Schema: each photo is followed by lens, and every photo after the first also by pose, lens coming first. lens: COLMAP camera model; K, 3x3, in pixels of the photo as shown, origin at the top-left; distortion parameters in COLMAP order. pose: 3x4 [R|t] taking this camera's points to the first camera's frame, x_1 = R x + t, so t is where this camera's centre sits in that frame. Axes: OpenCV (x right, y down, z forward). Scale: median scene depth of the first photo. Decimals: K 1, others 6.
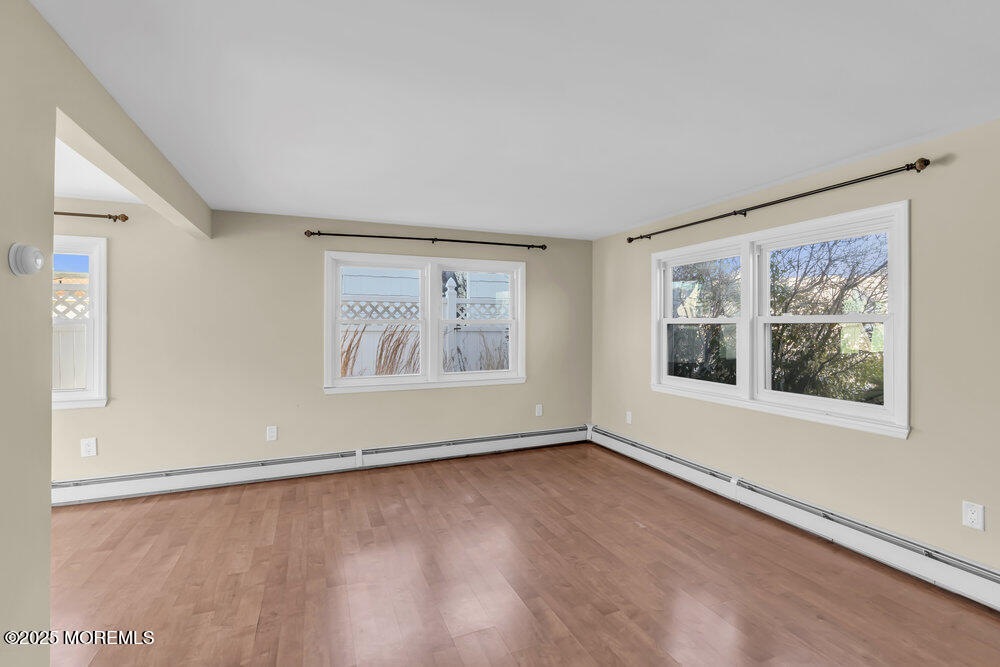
lens RADIAL K [[452.6, 0, 505.6], [0, 452.6, 324.8], [0, 0, 1]] dist [-0.012082, 0.003748]
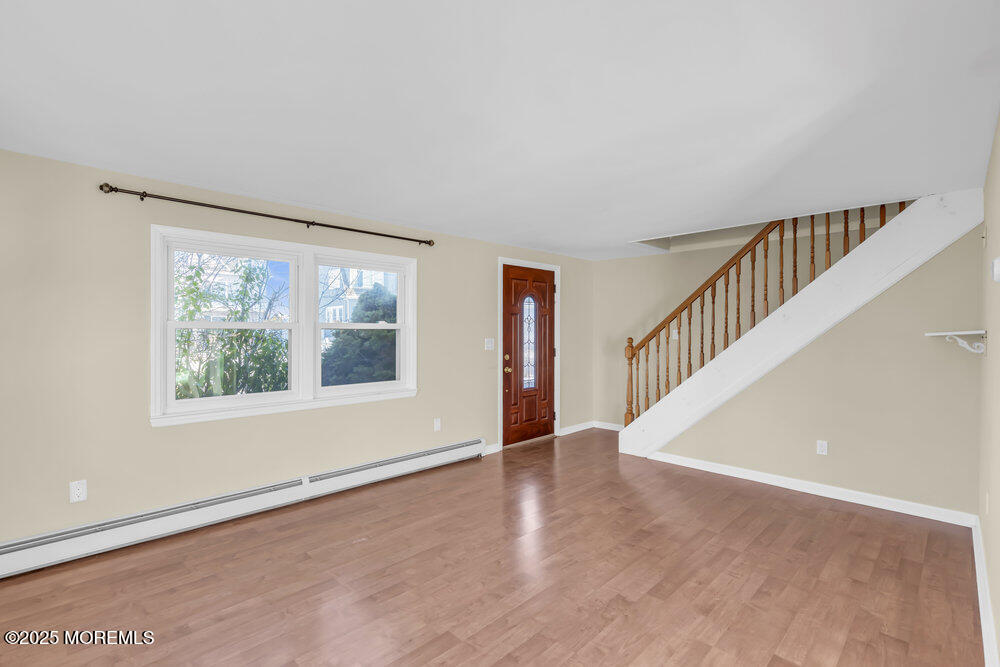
lens RADIAL K [[452.6, 0, 500.3], [0, 452.6, 336.4], [0, 0, 1]] dist [-0.012082, 0.003748]
pose [[-0.366311, -0.009584, 0.930443, -0.521056], [0.001113, 0.999942, 0.010738, 0.003125], [-0.930492, 0.004969, -0.366279, 0.809457]]
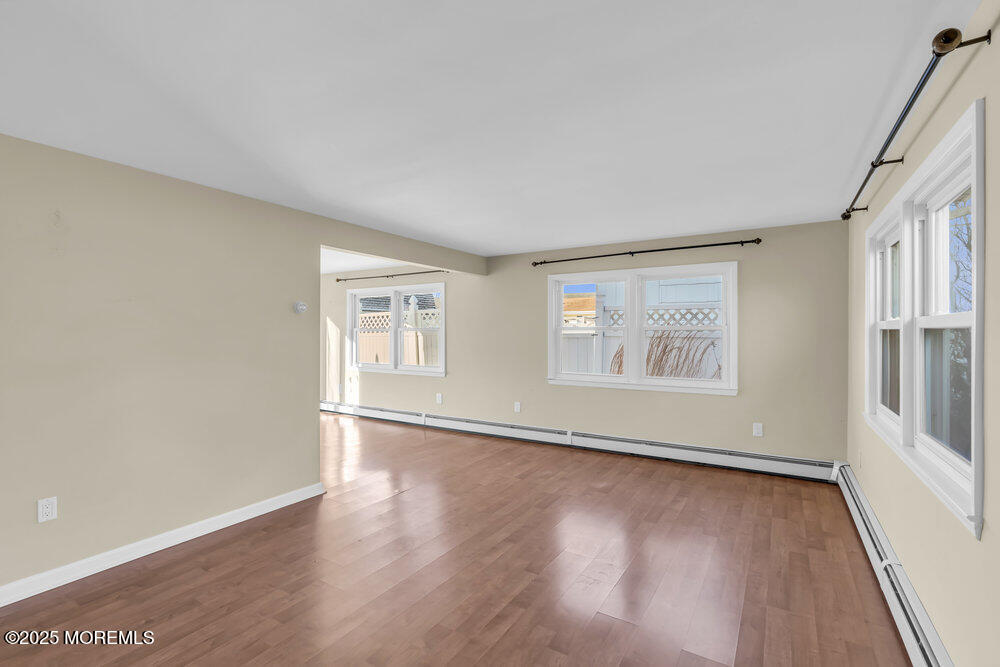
lens RADIAL K [[452.6, 0, 505.6], [0, 452.6, 329.9], [0, 0, 1]] dist [-0.012082, 0.003748]
pose [[0.580870, -0.003612, -0.813988, 0.609096], [0.000075, 0.999990, -0.004383, 0.002394], [0.813996, 0.002485, 0.580865, 0.130797]]
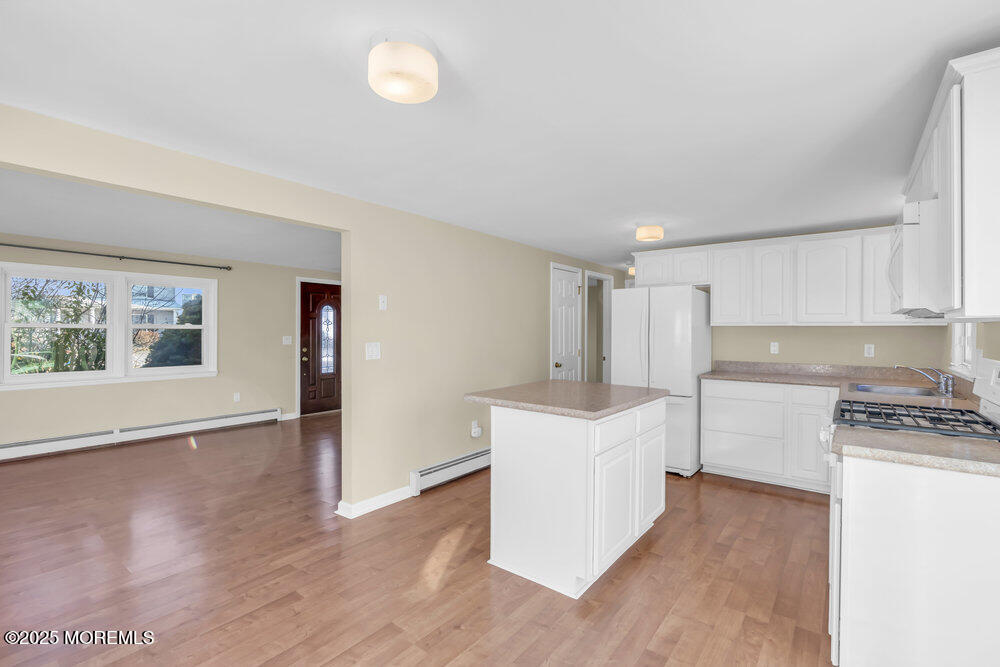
lens RADIAL K [[452.6, 0, 505.3], [0, 452.6, 333.7], [0, 0, 1]] dist [-0.012082, 0.003748]
pose [[-0.484797, -0.006657, 0.874601, -1.218249], [-0.004224, 0.999977, 0.005270, 0.001132], [-0.874616, -0.001139, -0.484814, 0.499559]]
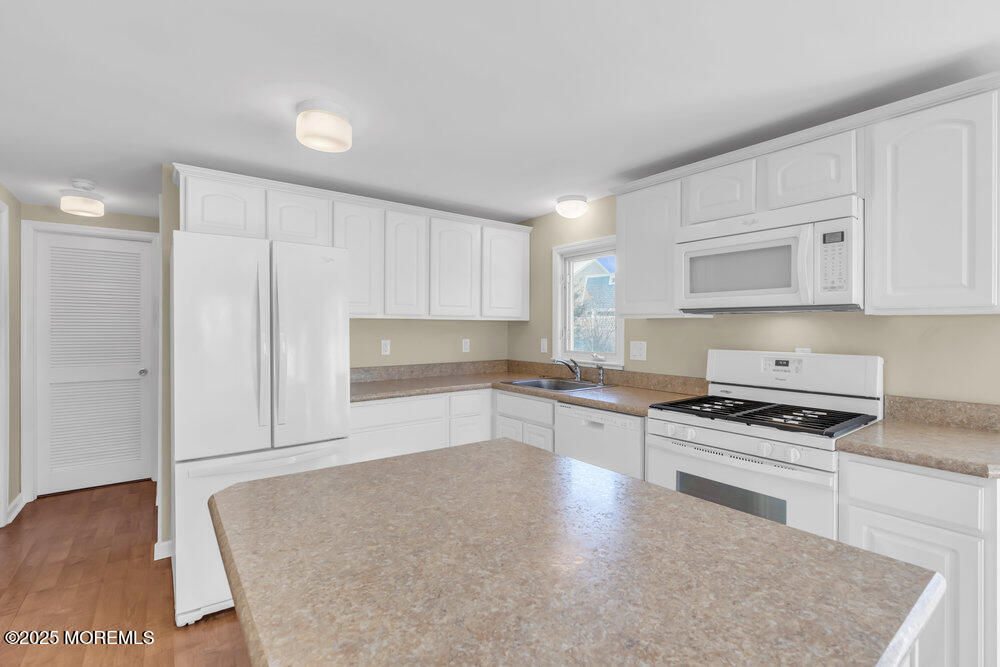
lens RADIAL K [[452.6, 0, 501.3], [0, 452.6, 327.4], [0, 0, 1]] dist [-0.012082, 0.003748]
pose [[-0.970405, -0.001802, -0.241476, -0.584377], [-0.002155, 0.999997, 0.001198, -0.000271], [0.241473, 0.001682, -0.970406, 0.275512]]
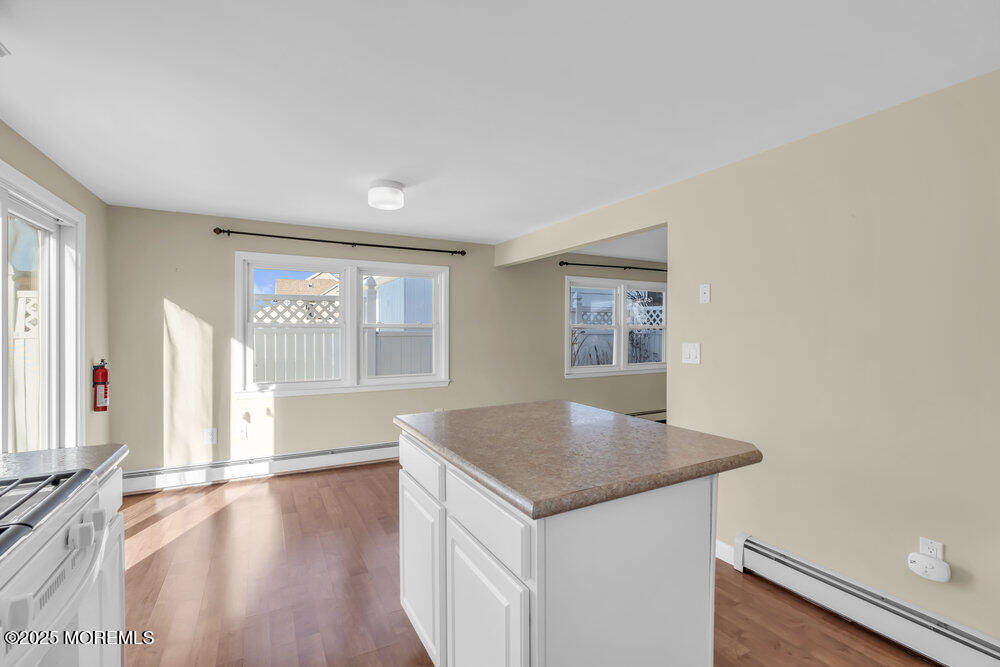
lens RADIAL K [[452.6, 0, 513.1], [0, 452.6, 344.2], [0, 0, 1]] dist [-0.012082, 0.003748]
pose [[0.994807, -0.002522, 0.101746, -0.704748], [-0.000846, 0.999453, 0.033047, 0.002055], [-0.101774, -0.032961, 0.994261, -0.360131]]
